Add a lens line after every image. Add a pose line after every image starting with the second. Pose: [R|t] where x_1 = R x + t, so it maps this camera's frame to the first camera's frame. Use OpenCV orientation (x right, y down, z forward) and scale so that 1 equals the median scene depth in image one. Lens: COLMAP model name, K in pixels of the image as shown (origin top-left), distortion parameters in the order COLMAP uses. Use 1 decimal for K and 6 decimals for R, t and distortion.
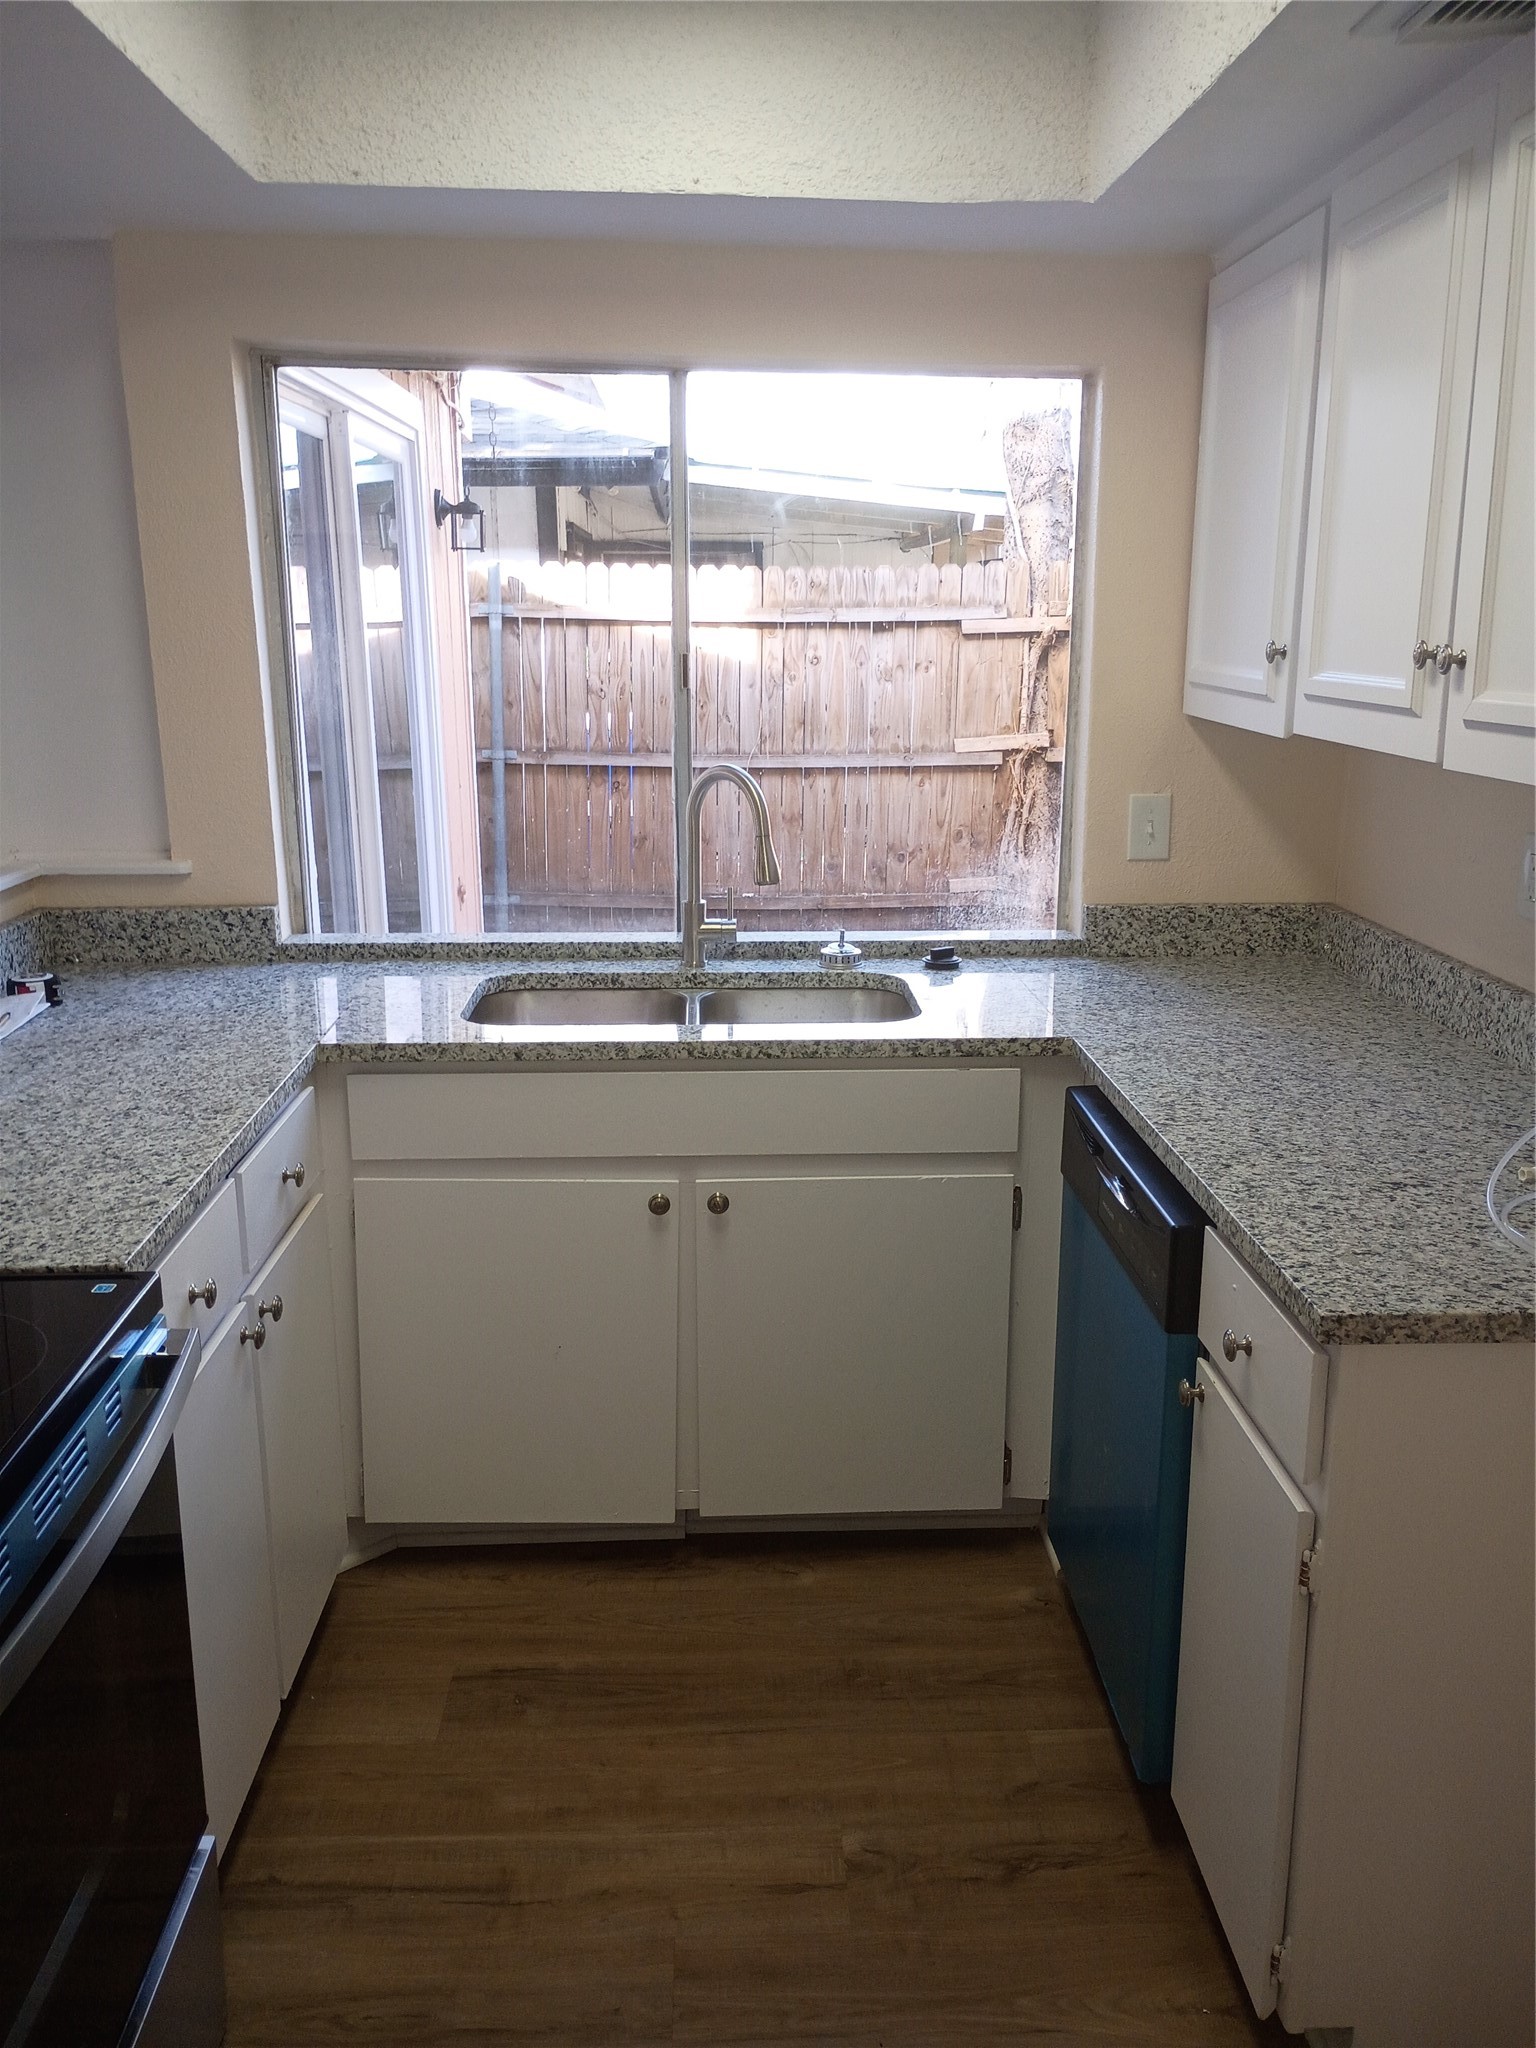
lens RADIAL K [[1677.4, 0, 768.0], [0, 1677.4, 1024.0], [0, 0, 1]] dist [0.064527, -0.080464]
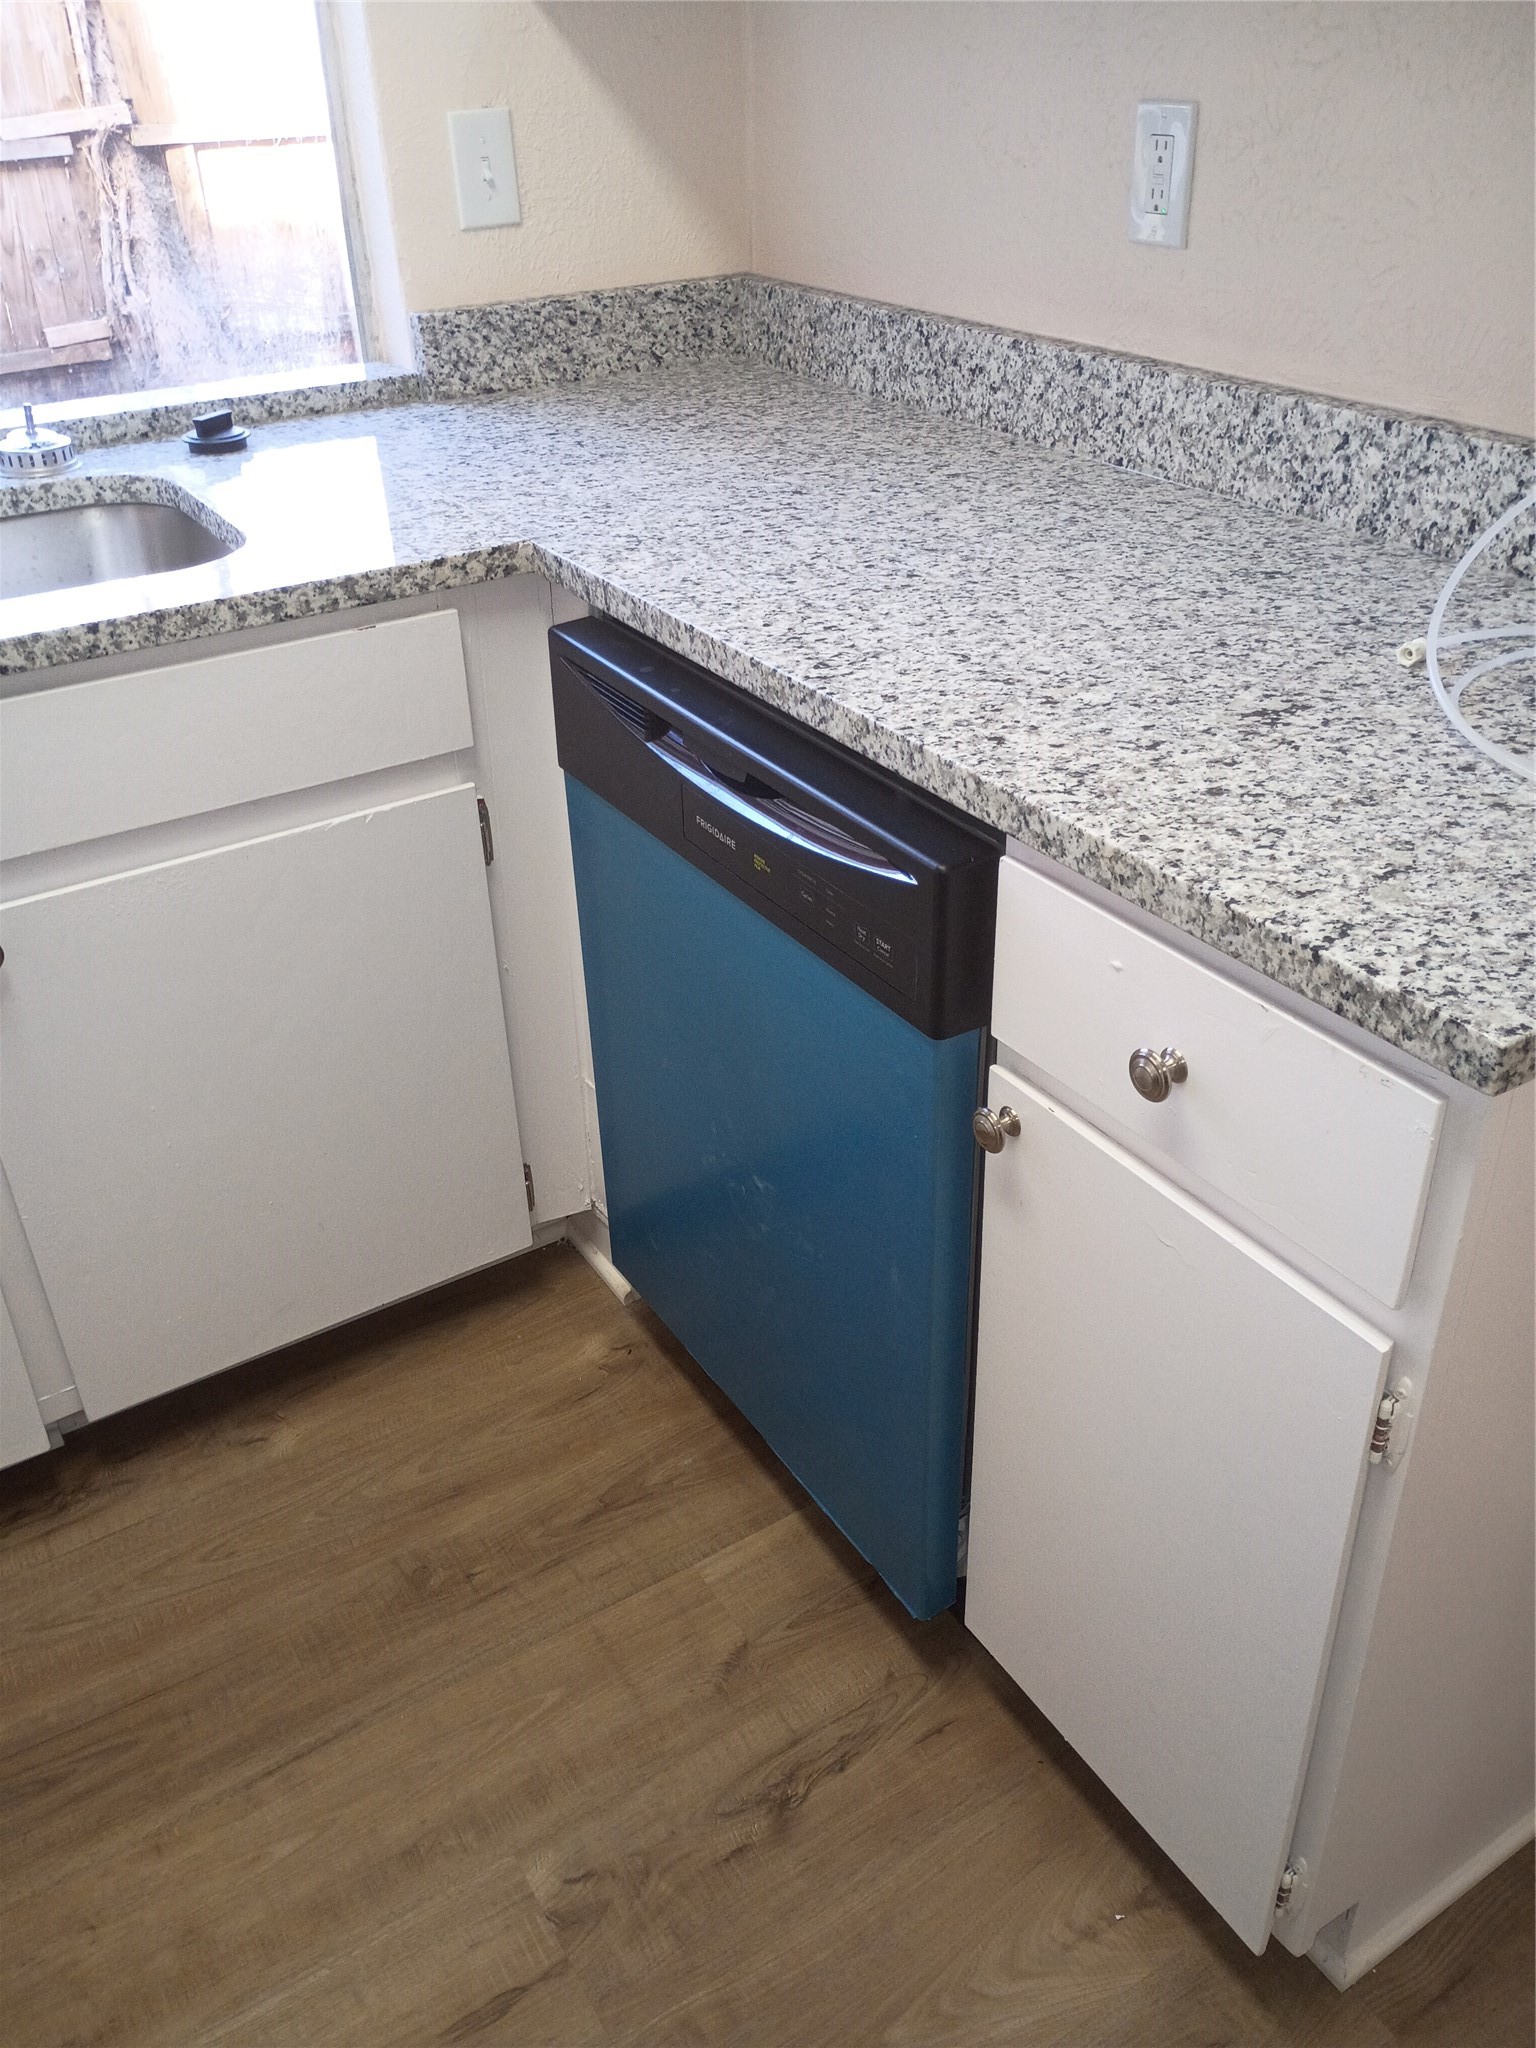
lens RADIAL K [[1677.4, 0, 768.0], [0, 1677.4, 1024.0], [0, 0, 1]] dist [0.064527, -0.080464]
pose [[0.864974, -0.284504, 0.413373, -0.043279], [0.144372, 0.930012, 0.337986, -0.022749], [-0.480601, -0.232669, 0.845511, 0.410977]]
